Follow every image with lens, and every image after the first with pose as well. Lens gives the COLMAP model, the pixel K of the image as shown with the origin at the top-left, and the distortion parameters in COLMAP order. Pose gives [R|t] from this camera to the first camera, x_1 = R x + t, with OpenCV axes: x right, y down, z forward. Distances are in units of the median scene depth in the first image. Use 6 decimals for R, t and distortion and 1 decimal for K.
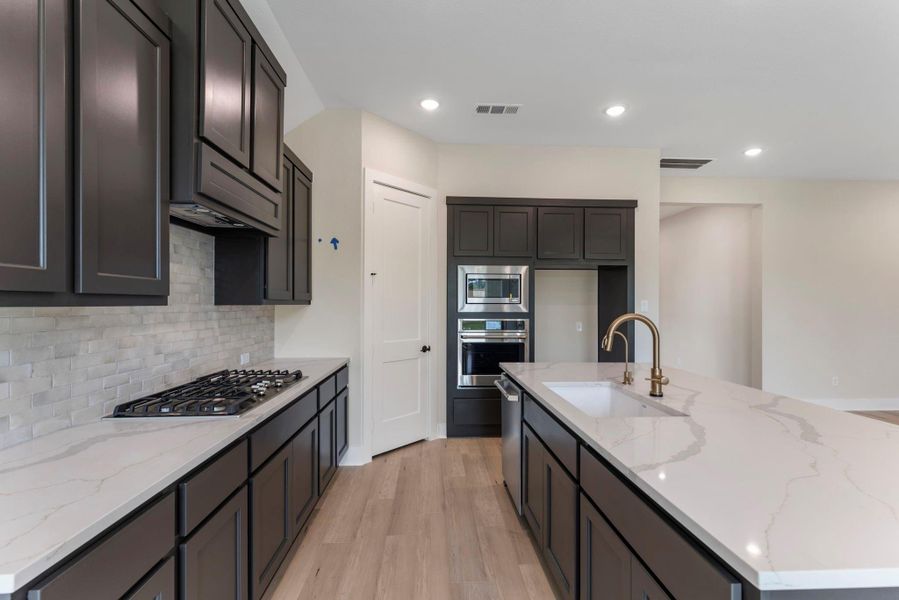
lens RADIAL K [[407.5, 0, 453.0], [0, 407.5, 303.3], [0, 0, 1]] dist [0.000292, -0.000113]
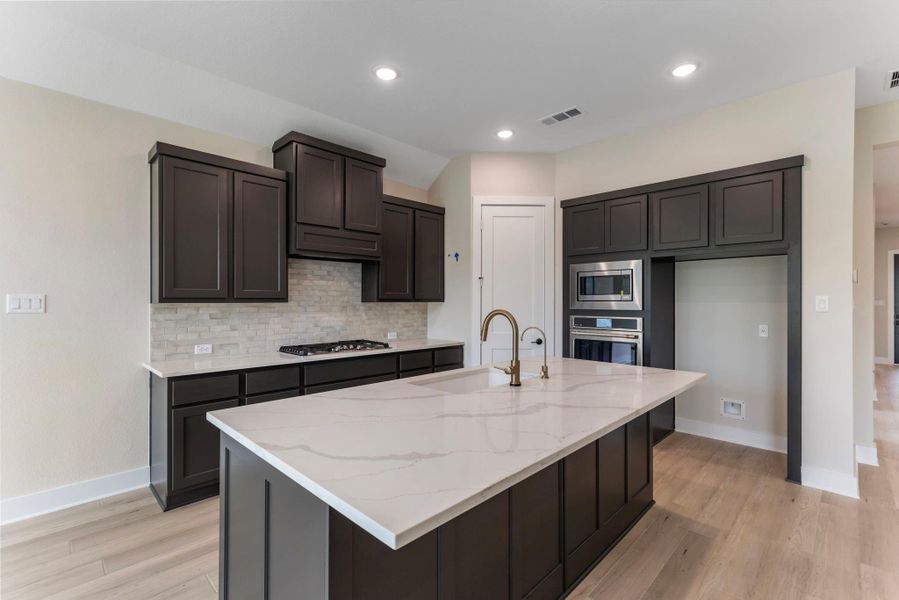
lens RADIAL K [[398.9, 0, 449.5], [0, 398.9, 300.0], [0, 0, 1]] dist [0.001300, -0.000026]
pose [[0.673881, -0.003715, -0.738831, 0.685793], [0.003024, 0.999993, -0.002270, -0.000404], [0.738834, -0.000705, 0.673887, 0.092696]]
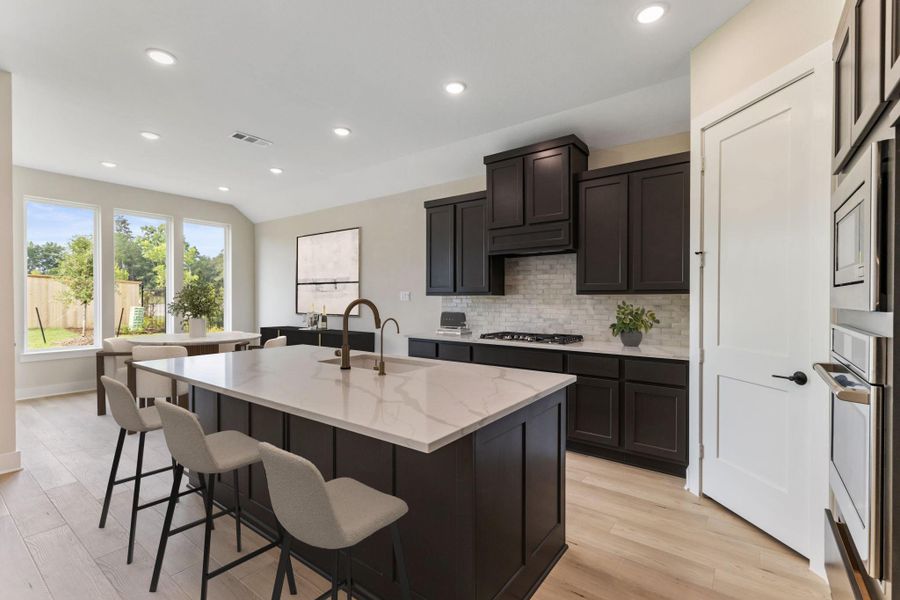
lens RADIAL K [[408.0, 0, 453.5], [0, 408.0, 303.3], [0, 0, 1]] dist [0.000292, -0.000113]
pose [[-0.643022, 0.008441, -0.765802, 0.714350], [0.003071, 0.999960, 0.008444, 0.016172], [0.765842, 0.003078, -0.643022, 1.191848]]
